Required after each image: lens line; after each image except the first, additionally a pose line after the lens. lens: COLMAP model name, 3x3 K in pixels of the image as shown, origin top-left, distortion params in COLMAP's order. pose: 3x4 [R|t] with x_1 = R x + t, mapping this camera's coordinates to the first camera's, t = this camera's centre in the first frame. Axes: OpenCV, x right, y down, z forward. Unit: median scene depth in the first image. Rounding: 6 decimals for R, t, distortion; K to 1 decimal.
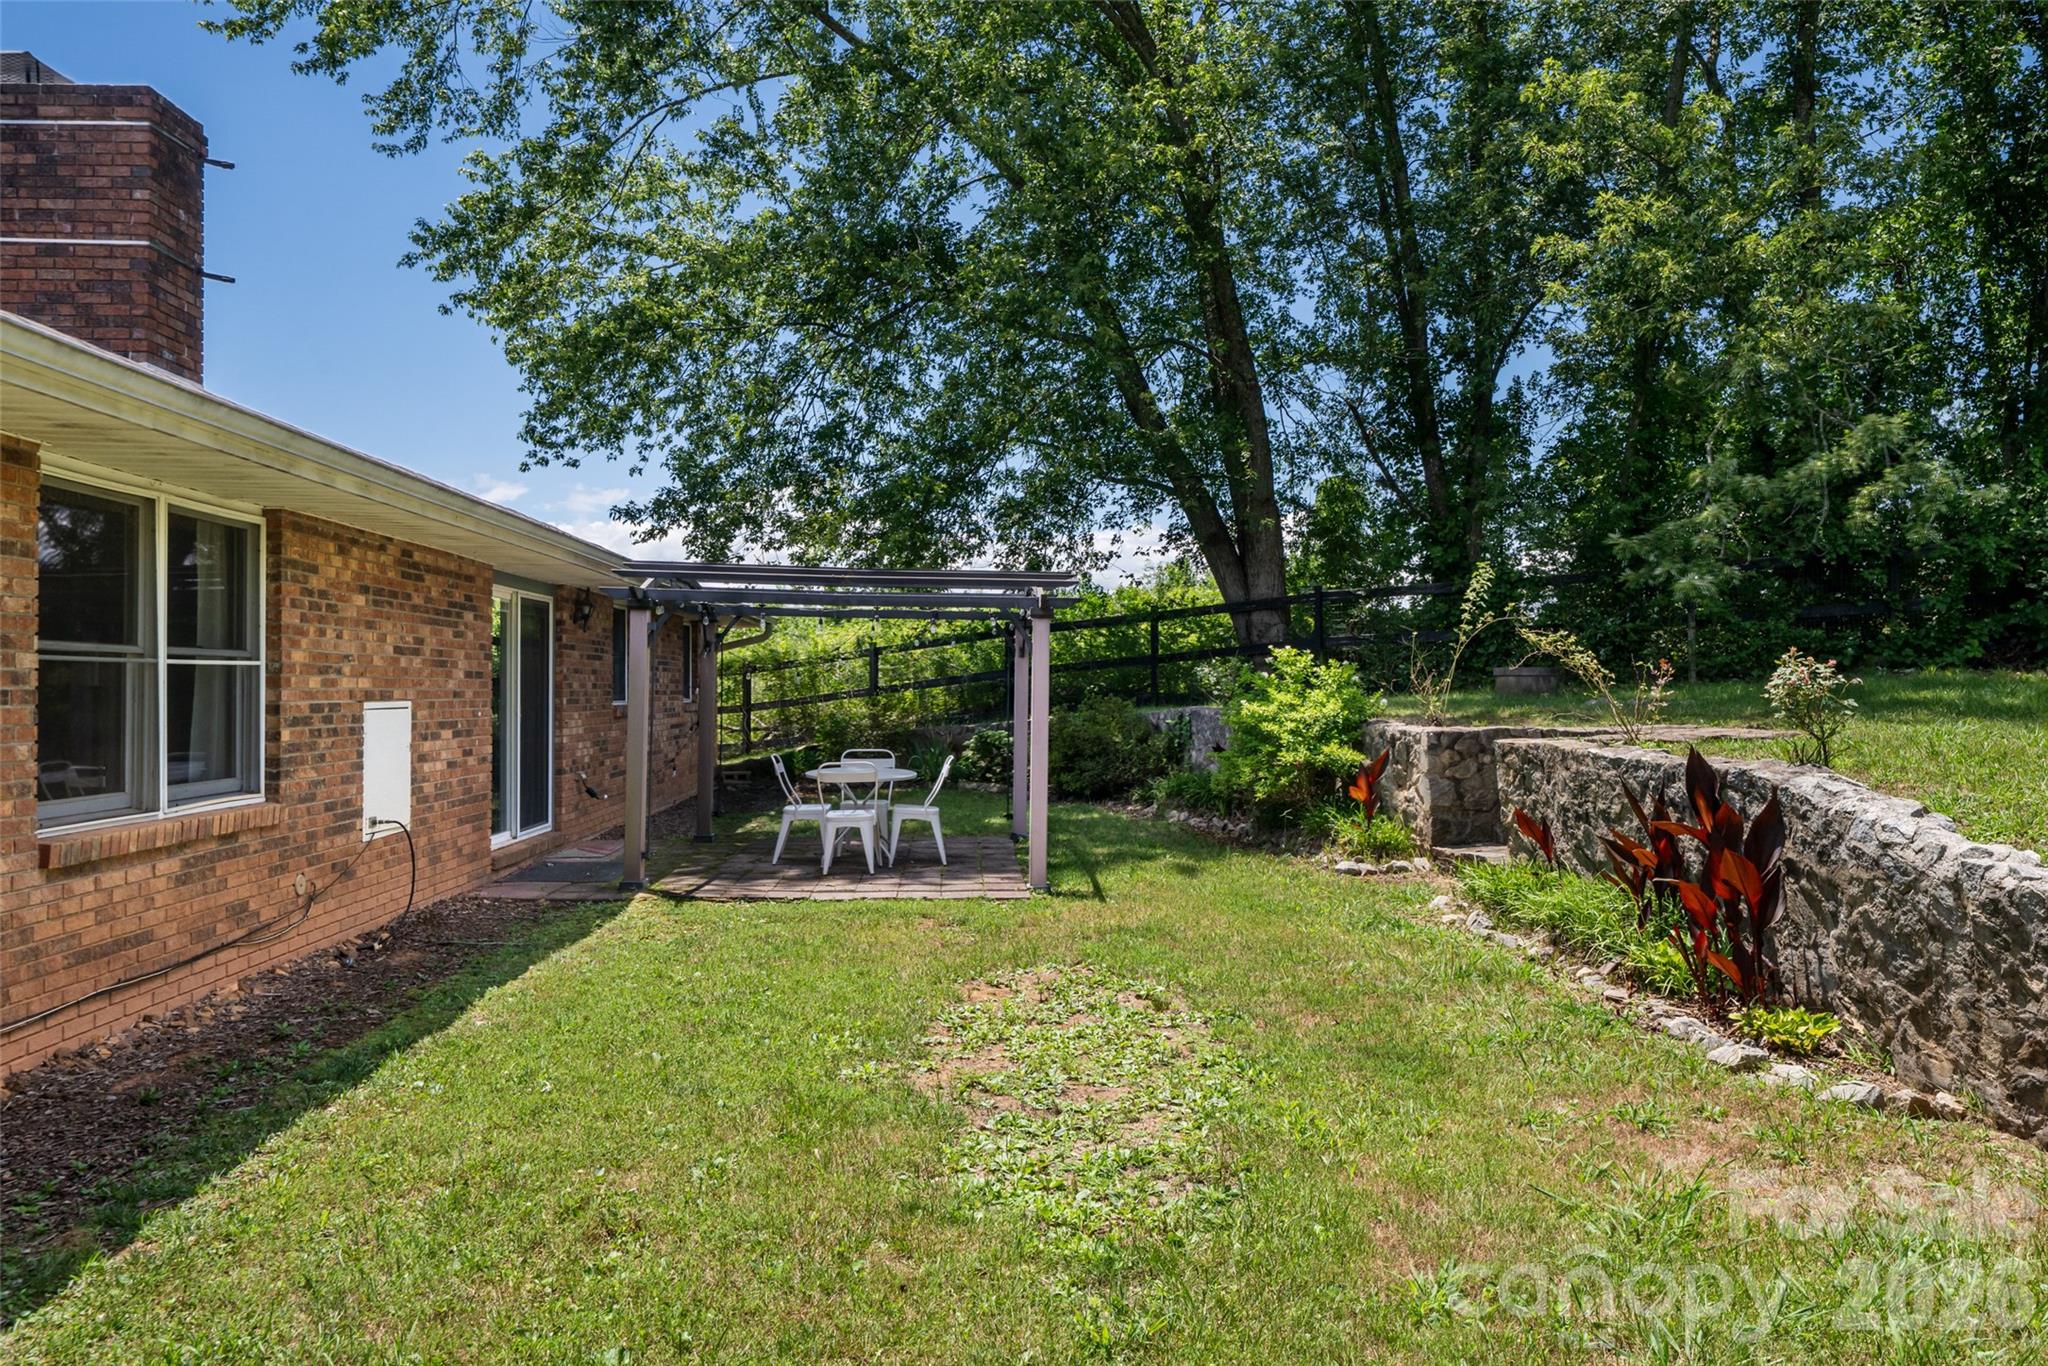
lens RADIAL K [[1389.0, 0, 1013.7], [0, 1389.0, 652.3], [0, 0, 1]] dist [0.000561, -0.006874]
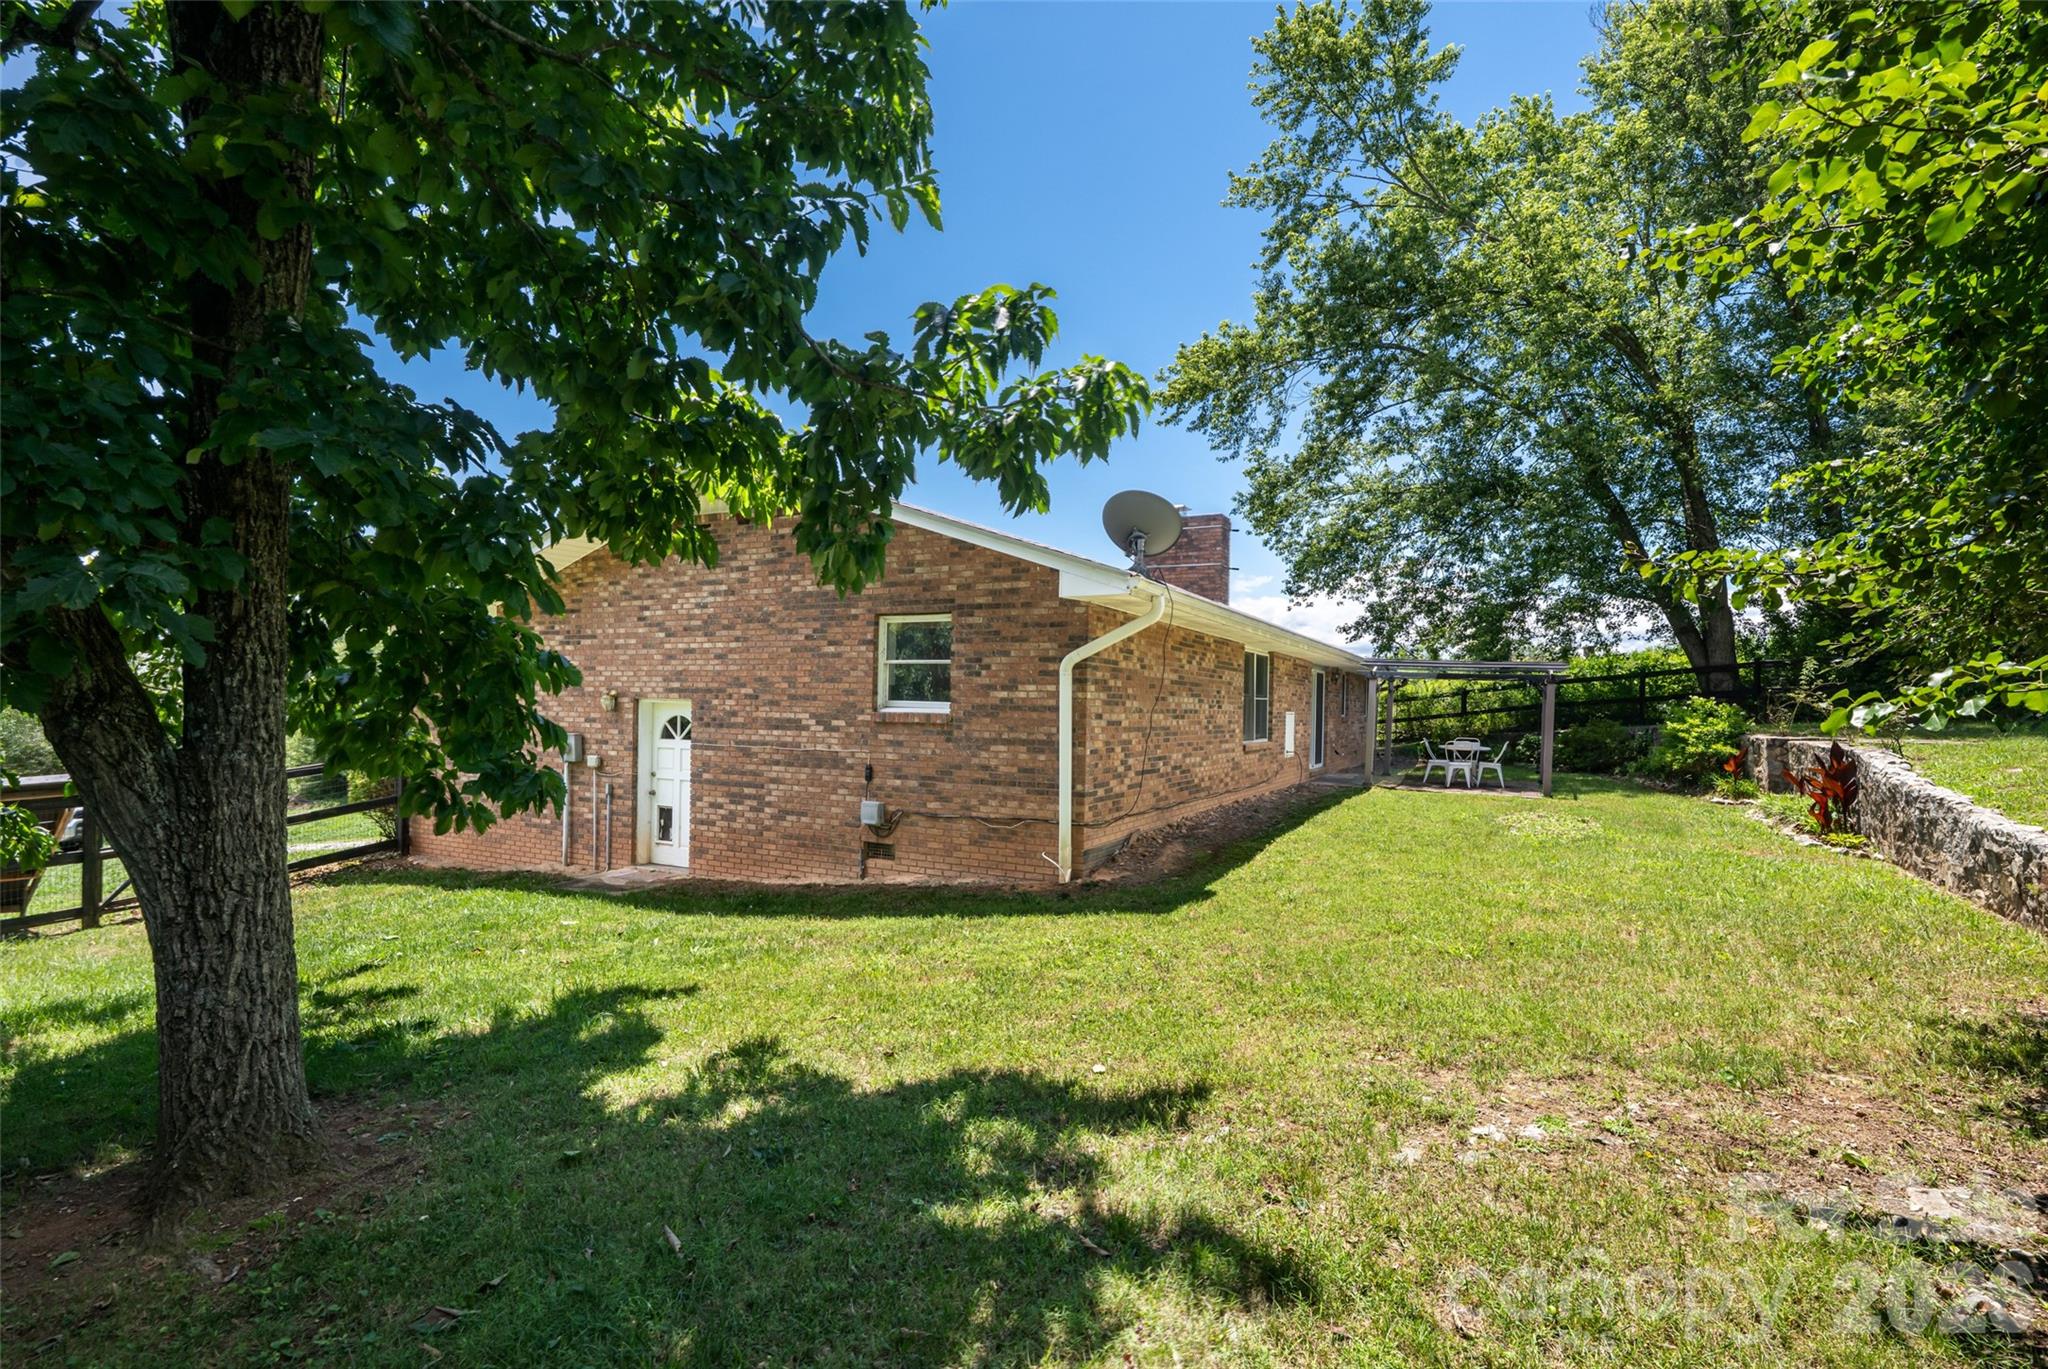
lens RADIAL K [[901.8, 0, 1021.0], [0, 901.8, 719.1], [0, 0, 1]] dist [-0.000268, -0.000148]
pose [[0.854510, 0.028034, -0.518678, 0.036784], [-0.009323, 0.999209, 0.038647, -0.012100], [0.519352, -0.028189, 0.854096, -0.648050]]
